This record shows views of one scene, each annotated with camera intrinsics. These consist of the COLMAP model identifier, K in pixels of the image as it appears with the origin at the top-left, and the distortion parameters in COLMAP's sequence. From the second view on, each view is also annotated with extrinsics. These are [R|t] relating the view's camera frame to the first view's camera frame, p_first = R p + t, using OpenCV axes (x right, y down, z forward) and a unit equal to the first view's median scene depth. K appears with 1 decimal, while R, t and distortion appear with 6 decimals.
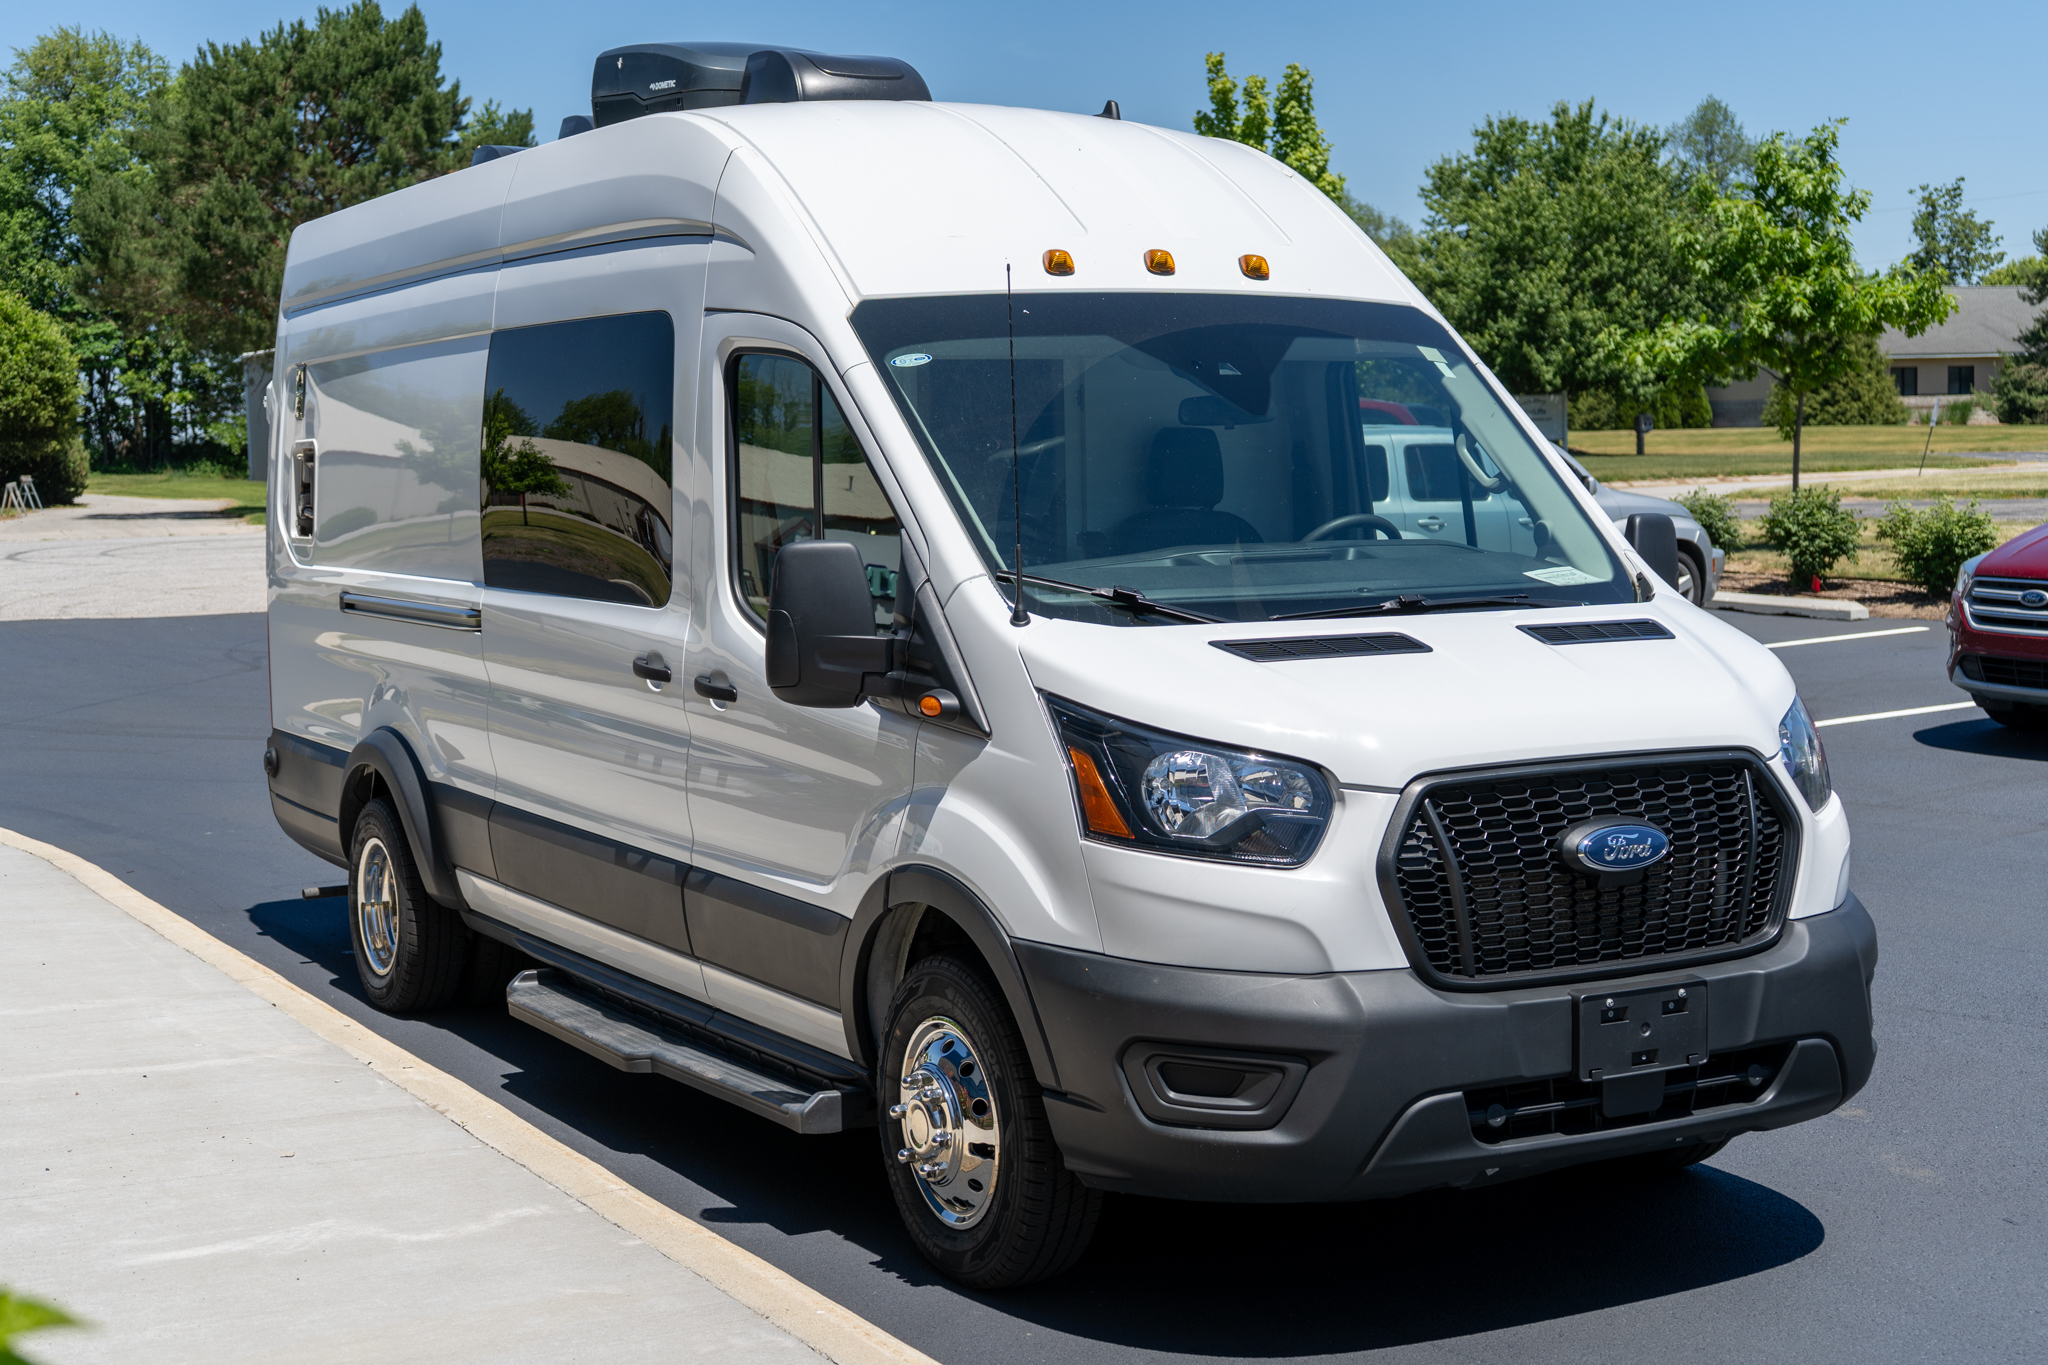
lens RADIAL K [[2856.9, 0, 1037.1], [0, 2856.9, 675.6], [0, 0, 1]] dist [0.005457, 0.000000]
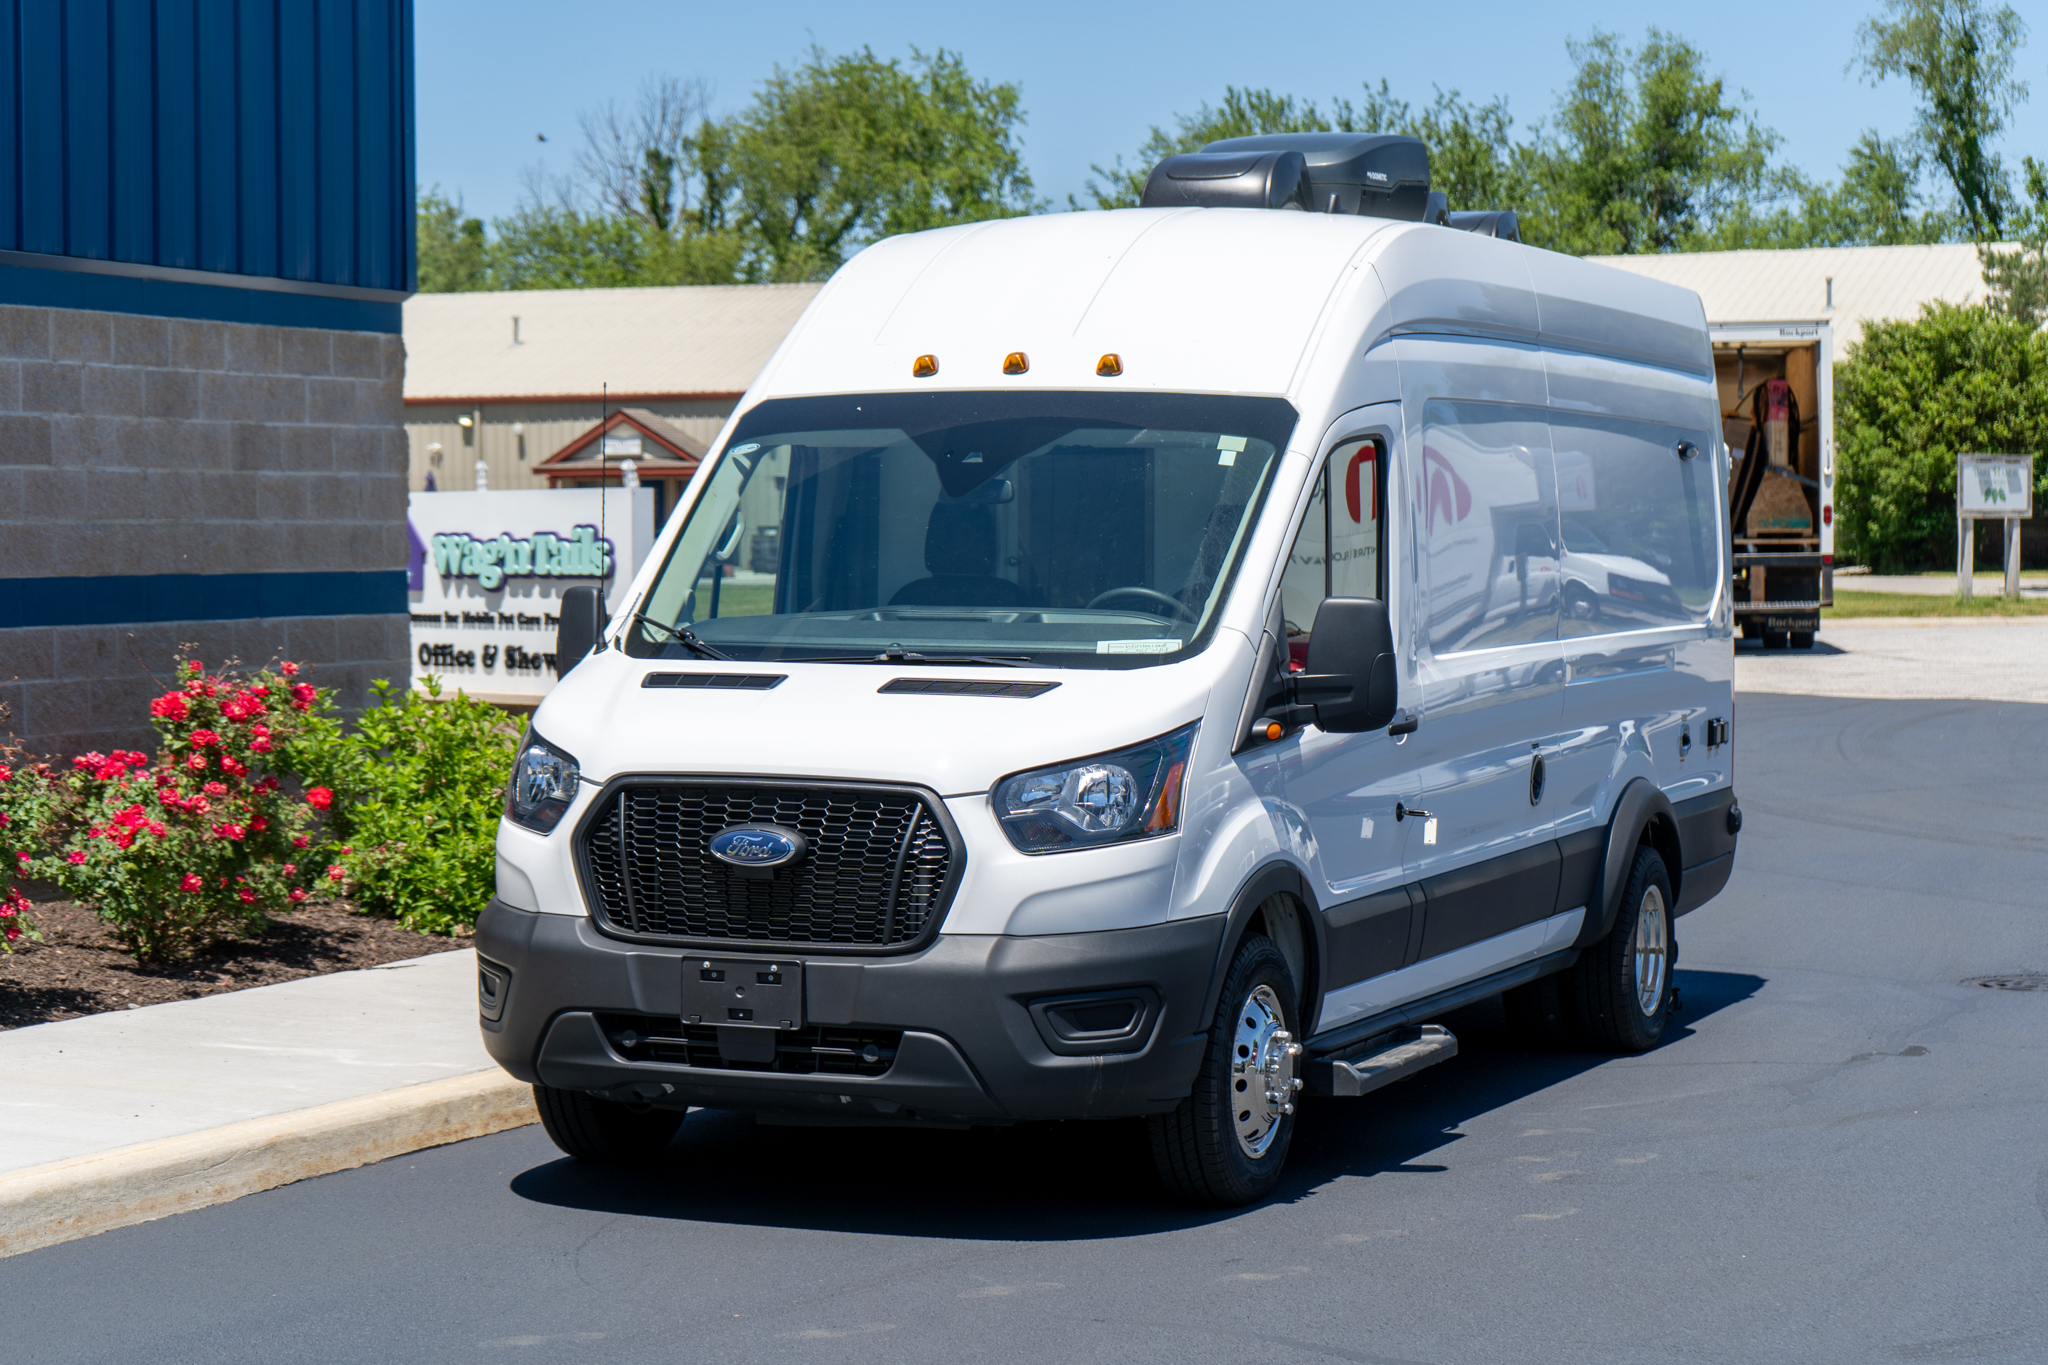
lens RADIAL K [[4214.2, 0, 1034.0], [0, 4214.2, 672.7], [0, 0, 1]] dist [0.099097, 0.000000]
pose [[0.618846, 0.050493, -0.783888, 0.188481], [-0.077506, 0.996987, 0.003032, -0.003447], [0.781680, 0.058879, 0.620895, -0.006453]]
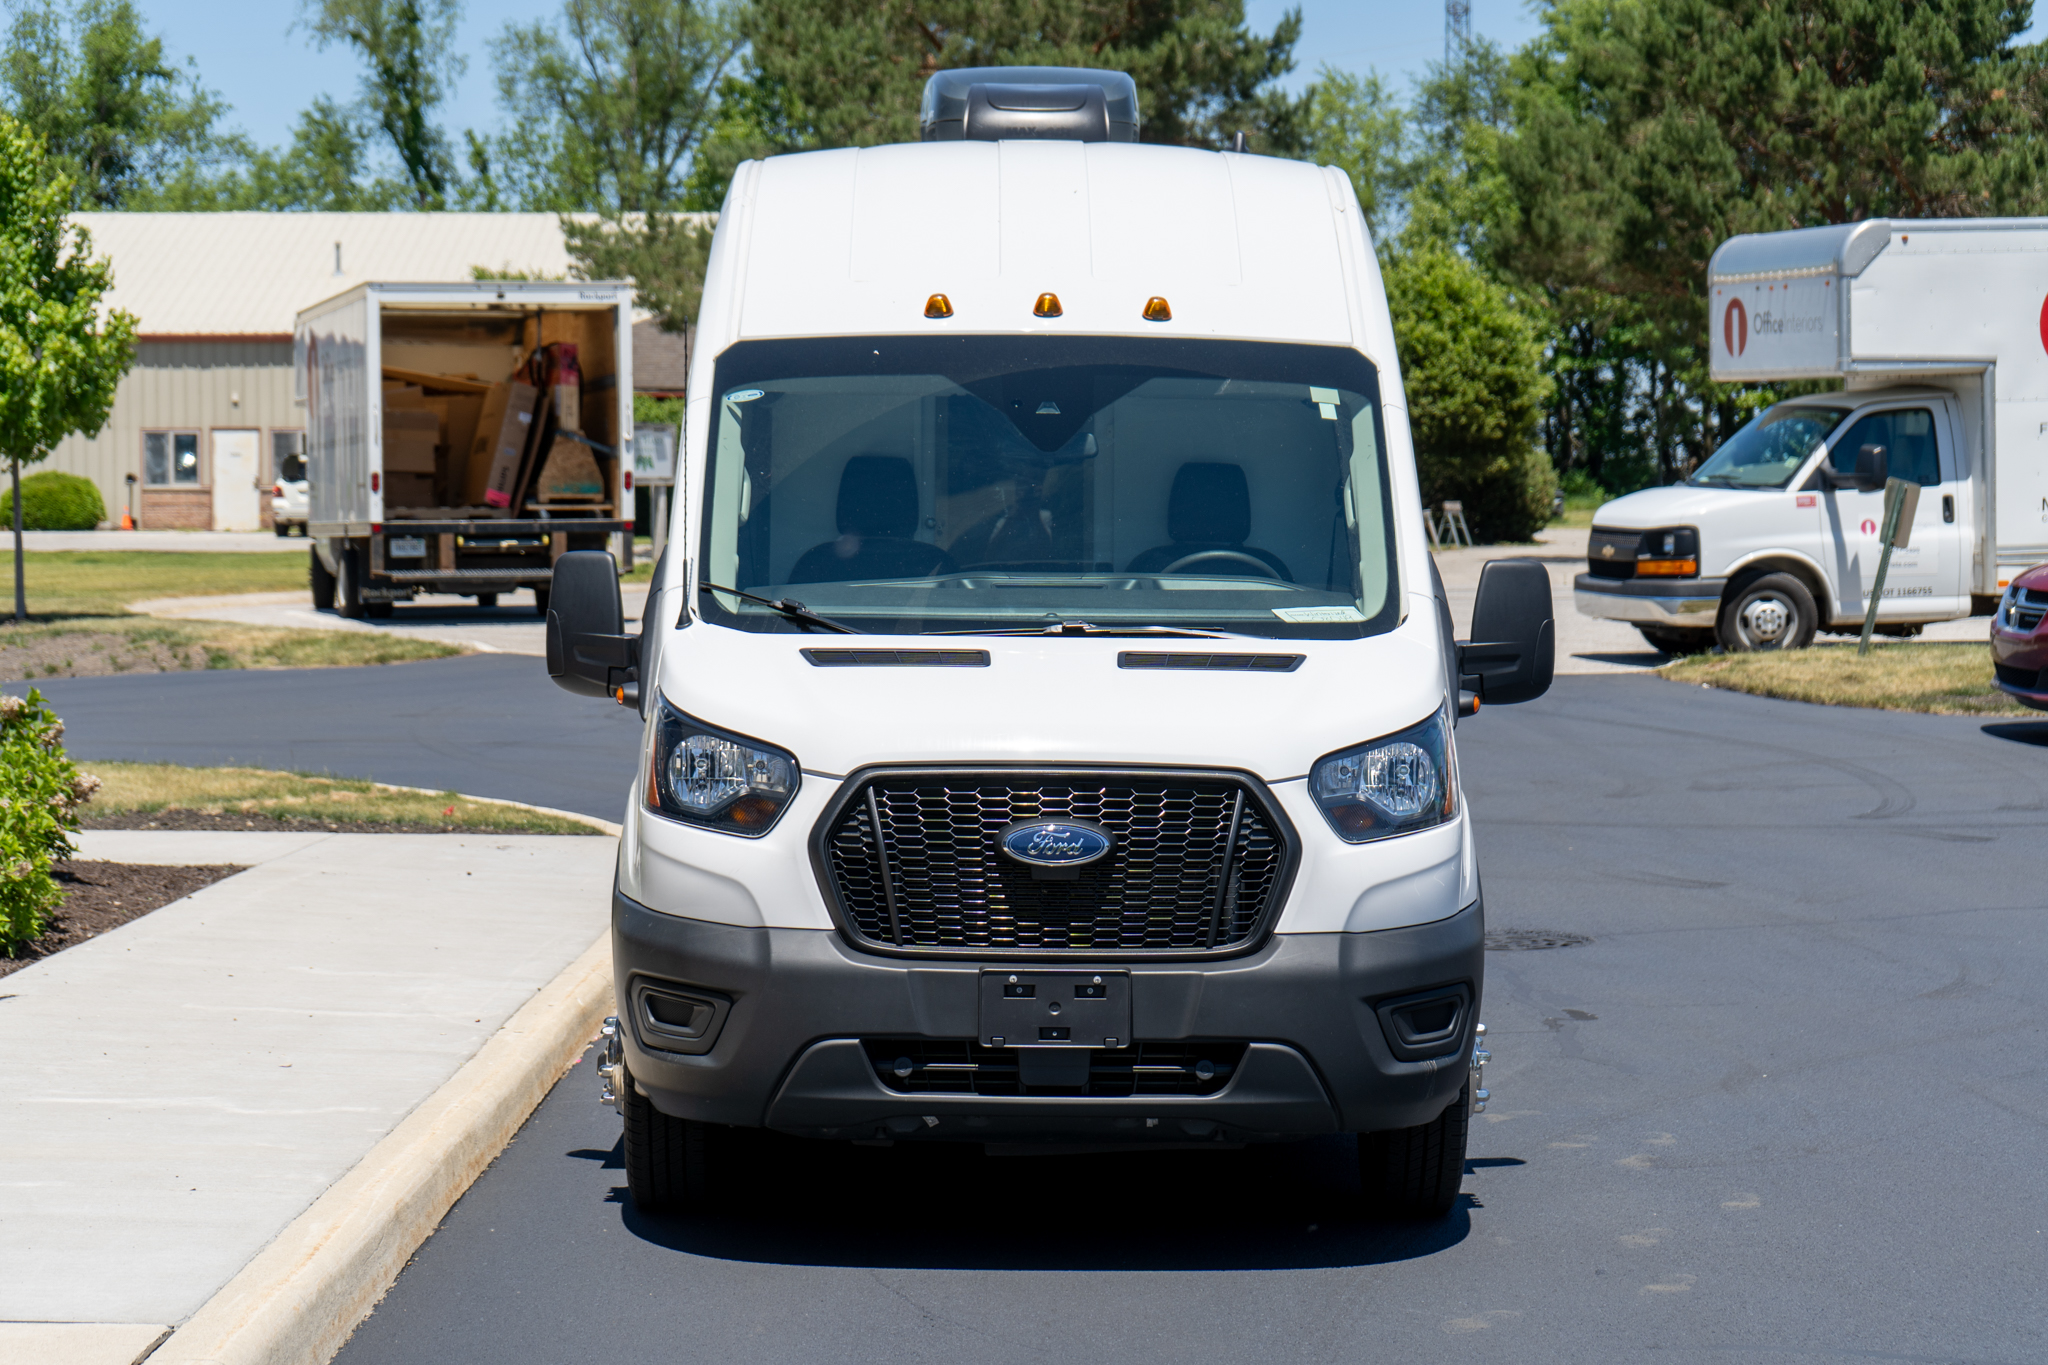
lens RADIAL K [[4214.2, 0, 1024.3], [0, 4214.2, 694.9], [0, 0, 1]] dist [0.099097, 0.000000]
pose [[0.875022, 0.046898, -0.481805, 0.107108], [-0.060084, 0.998122, -0.011966, 0.002414], [0.480339, 0.039420, 0.876197, -0.048887]]
